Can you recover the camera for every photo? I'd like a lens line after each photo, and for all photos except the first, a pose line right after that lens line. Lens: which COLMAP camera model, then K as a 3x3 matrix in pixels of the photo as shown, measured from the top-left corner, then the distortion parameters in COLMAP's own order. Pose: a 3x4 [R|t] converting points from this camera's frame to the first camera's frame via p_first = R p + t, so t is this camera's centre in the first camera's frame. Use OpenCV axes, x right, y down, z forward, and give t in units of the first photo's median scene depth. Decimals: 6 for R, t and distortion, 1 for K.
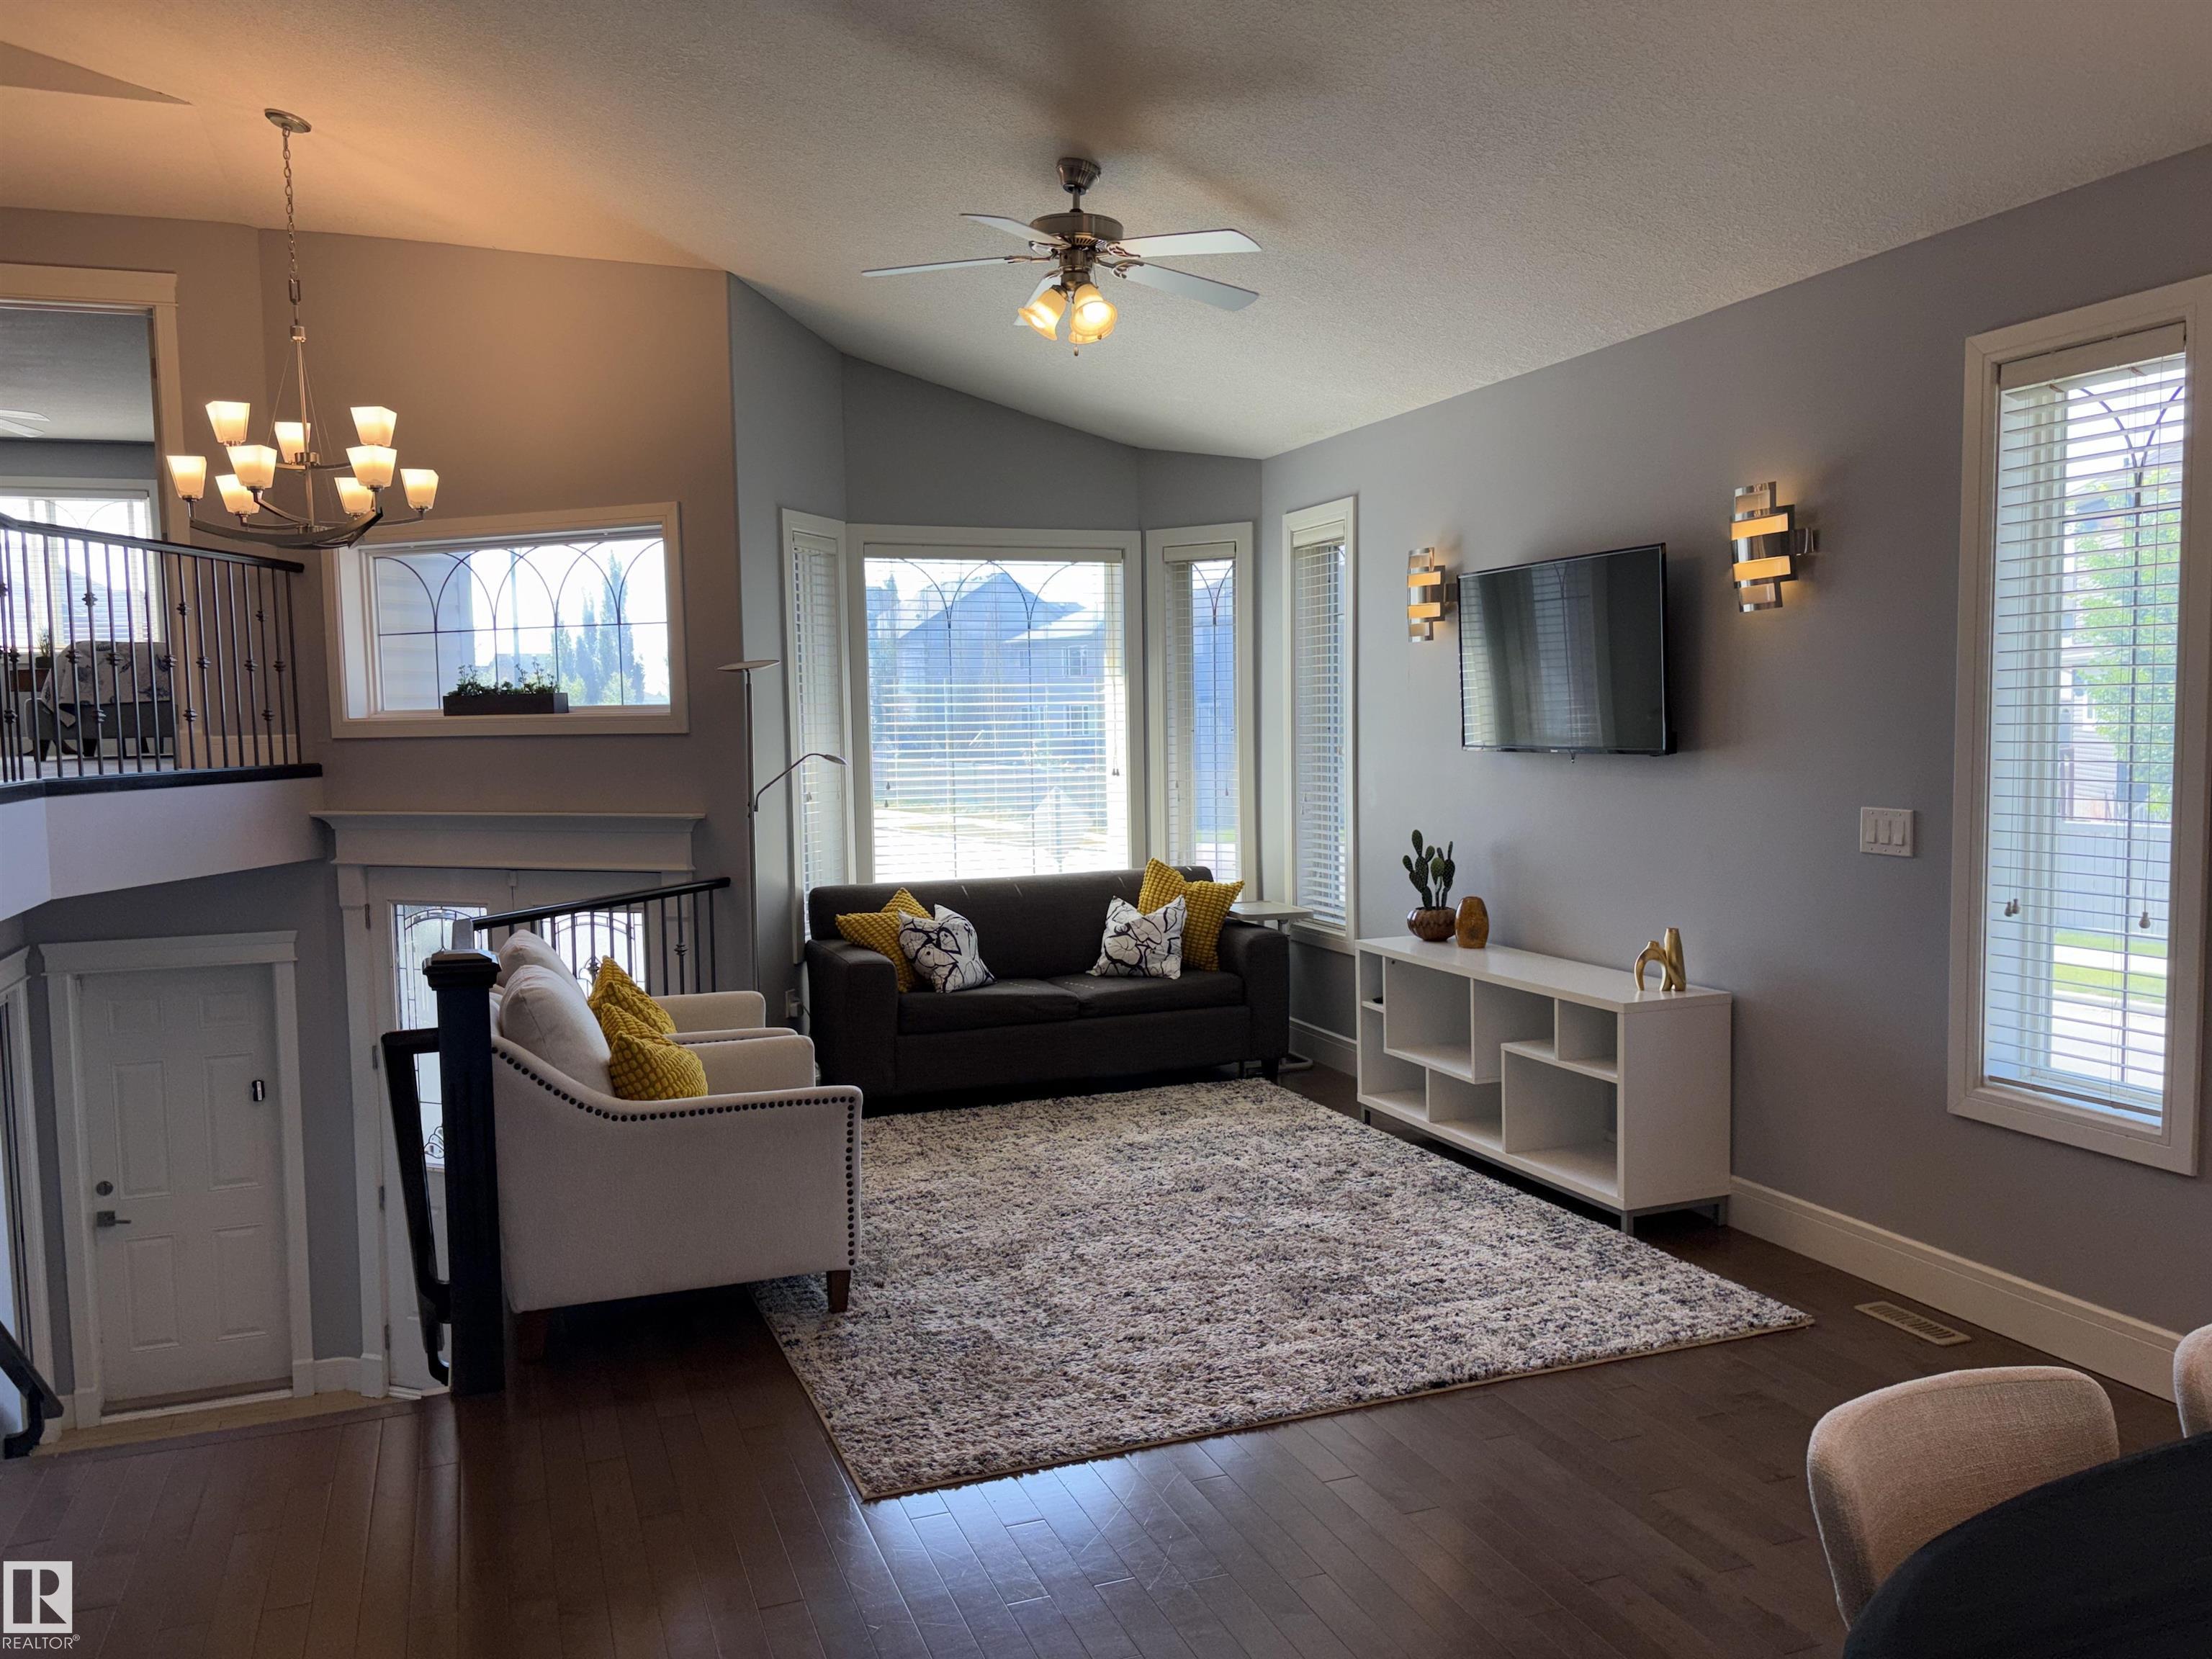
lens RADIAL K [[1669.5, 0, 1091.3], [0, 1669.5, 842.1], [0, 0, 1]] dist [0.065252, -0.070499]
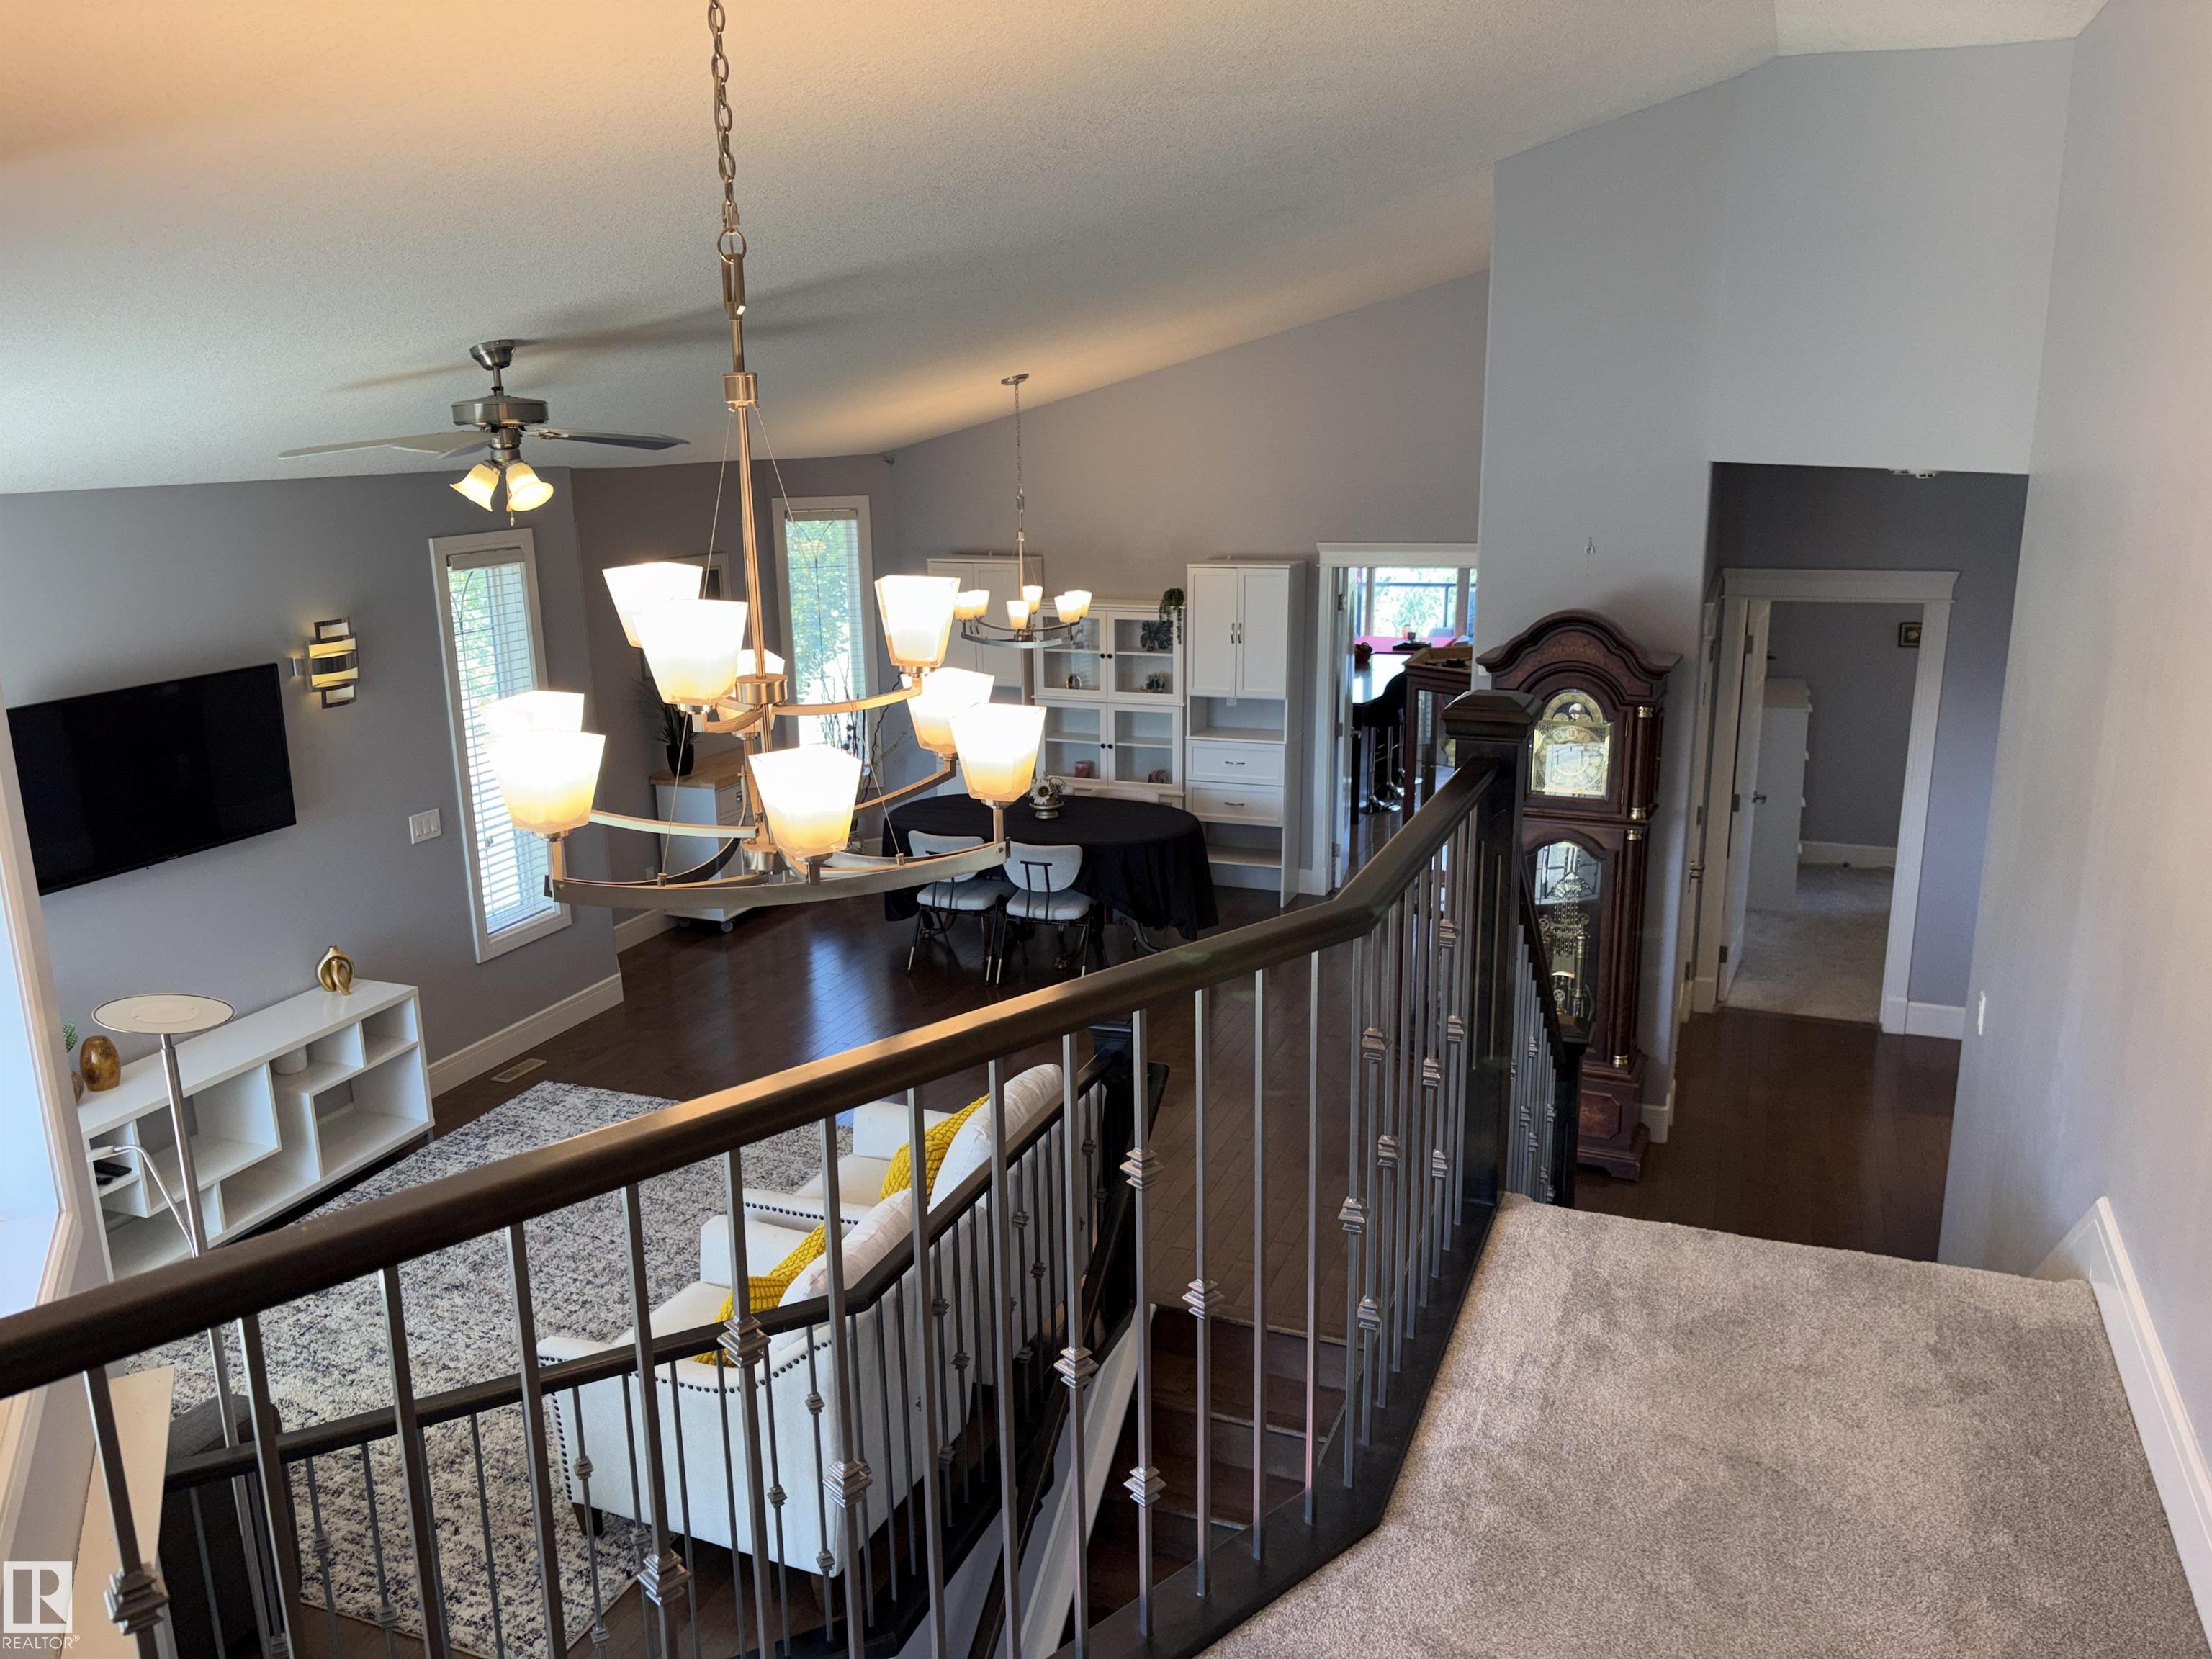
lens RADIAL K [[1669.5, 0, 1082.9], [0, 1669.5, 835.4], [0, 0, 1]] dist [0.065252, -0.070499]
pose [[-0.734173, -0.131274, 0.666151, -0.813075], [0.086875, 0.954903, 0.283924, -0.301689], [-0.673381, 0.266321, -0.689660, 1.253153]]
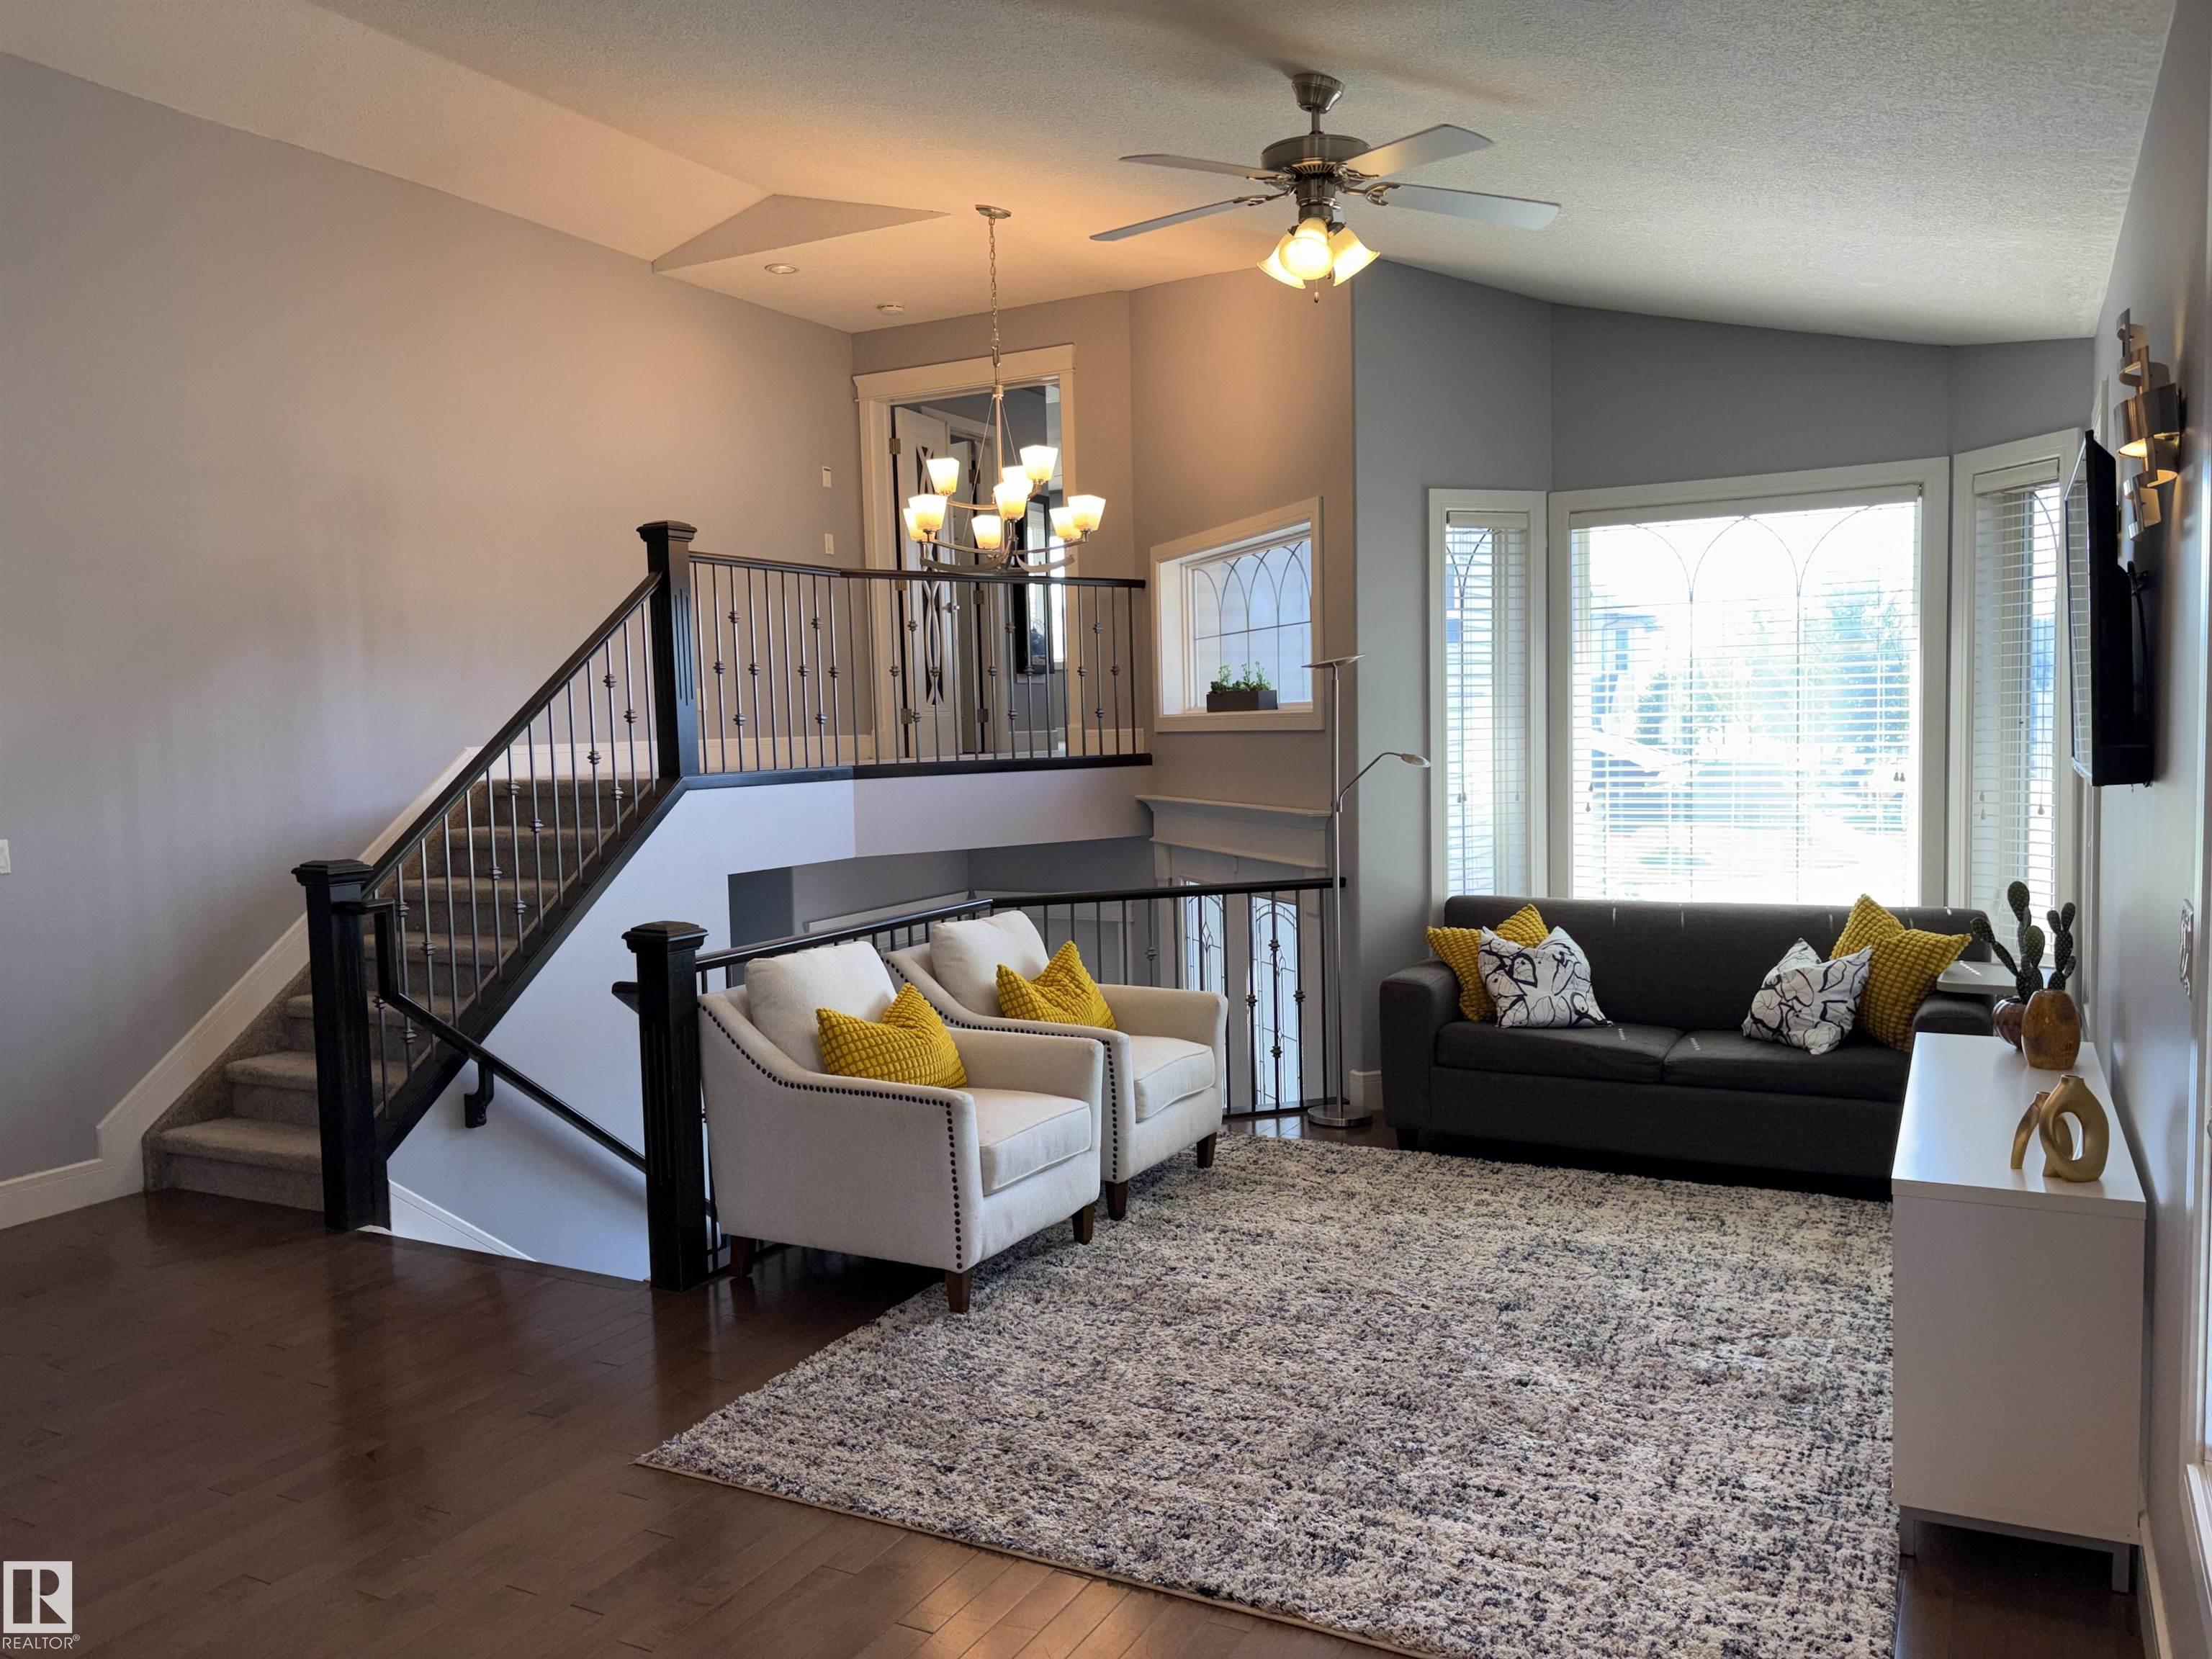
lens RADIAL K [[1669.5, 0, 1099.7], [0, 1669.5, 842.7], [0, 0, 1]] dist [0.065252, -0.070499]
pose [[0.659710, 0.057054, -0.749351, 0.473321], [-0.044730, 0.998327, 0.036631, -0.032807], [0.750188, 0.009353, 0.661159, 0.283006]]
